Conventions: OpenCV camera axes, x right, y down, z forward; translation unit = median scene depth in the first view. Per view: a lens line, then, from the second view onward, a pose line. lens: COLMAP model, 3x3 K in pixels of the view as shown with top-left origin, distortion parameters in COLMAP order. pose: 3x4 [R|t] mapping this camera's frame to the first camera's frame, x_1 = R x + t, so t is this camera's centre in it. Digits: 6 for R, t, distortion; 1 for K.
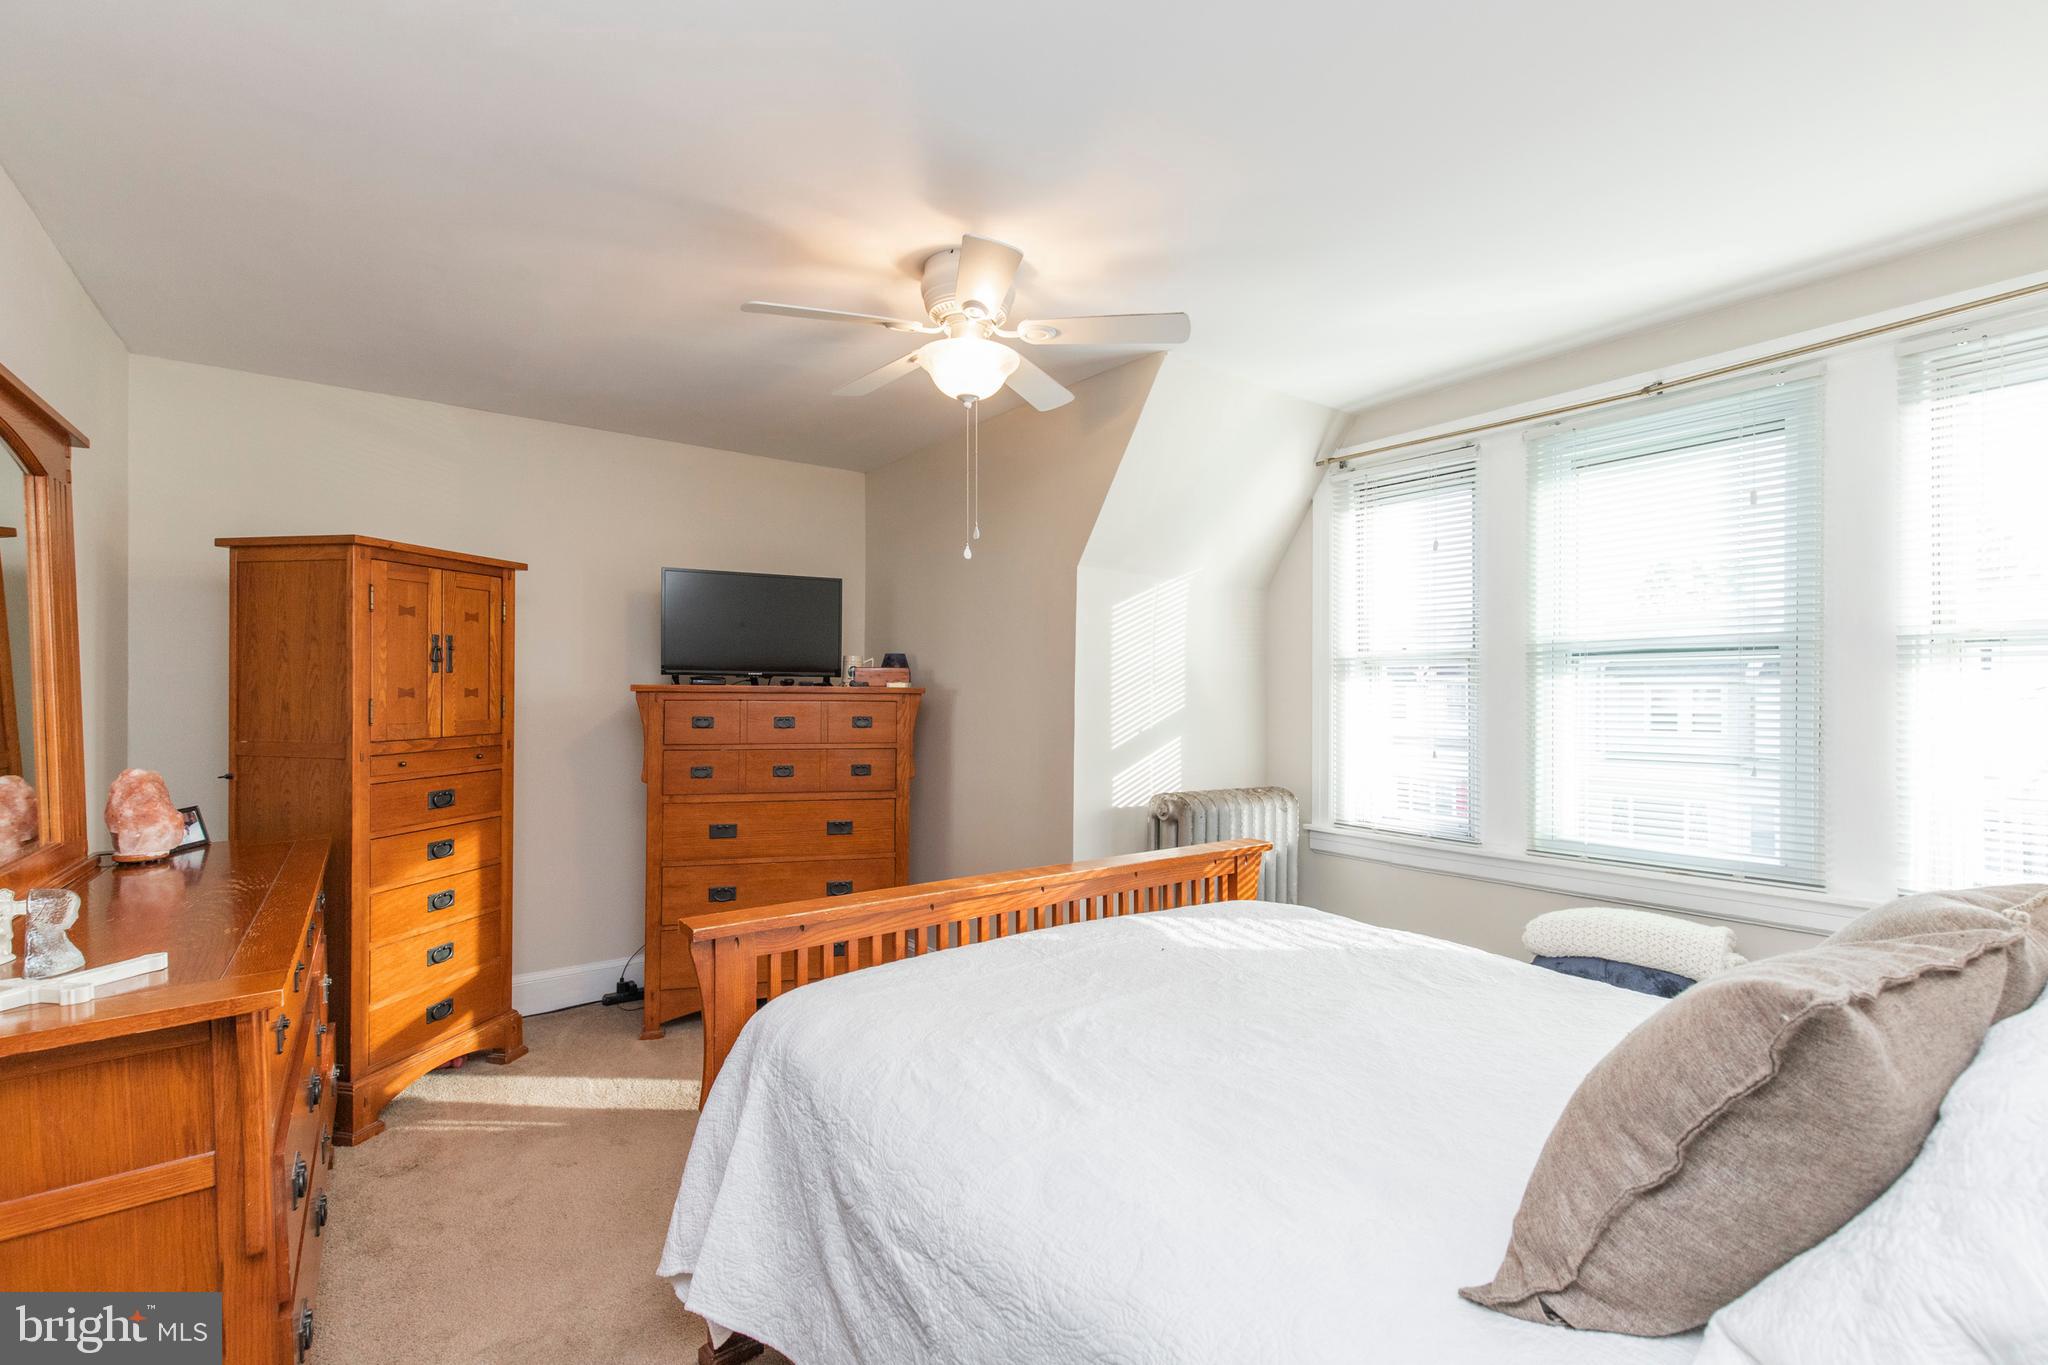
lens RADIAL K [[925.9, 0, 1026.7], [0, 925.9, 689.2], [0, 0, 1]] dist [0.008565, -0.000893]
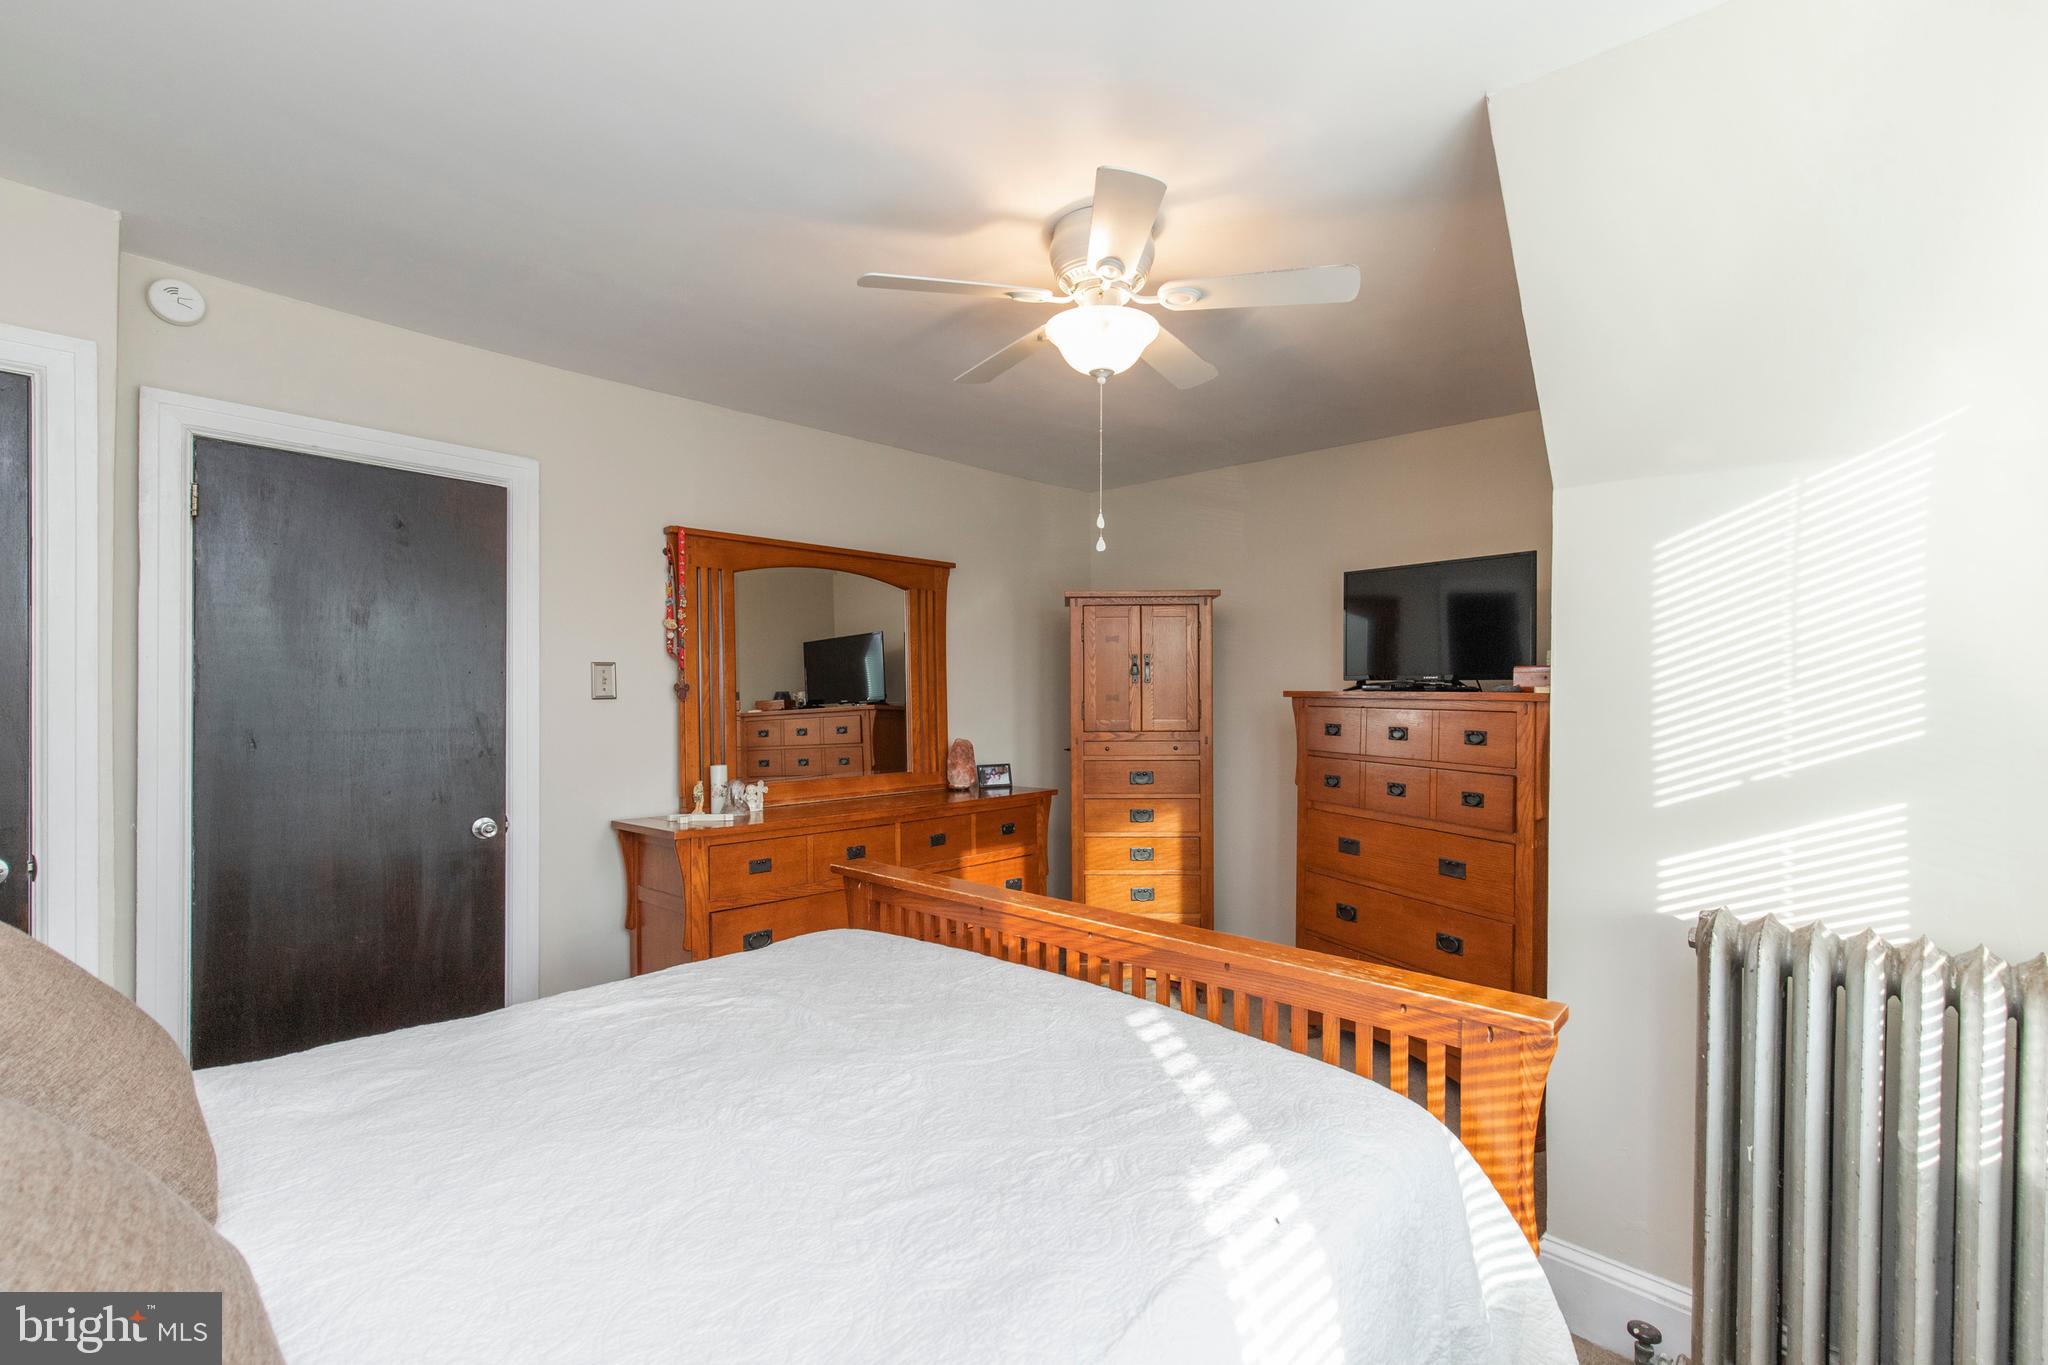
lens RADIAL K [[925.9, 0, 1028.9], [0, 925.9, 699.7], [0, 0, 1]] dist [0.008565, -0.000893]
pose [[0.153425, 0.006021, -0.988142, 0.554131], [0.004514, 0.999967, 0.006794, -0.002971], [0.988150, -0.005503, 0.153393, 0.538829]]
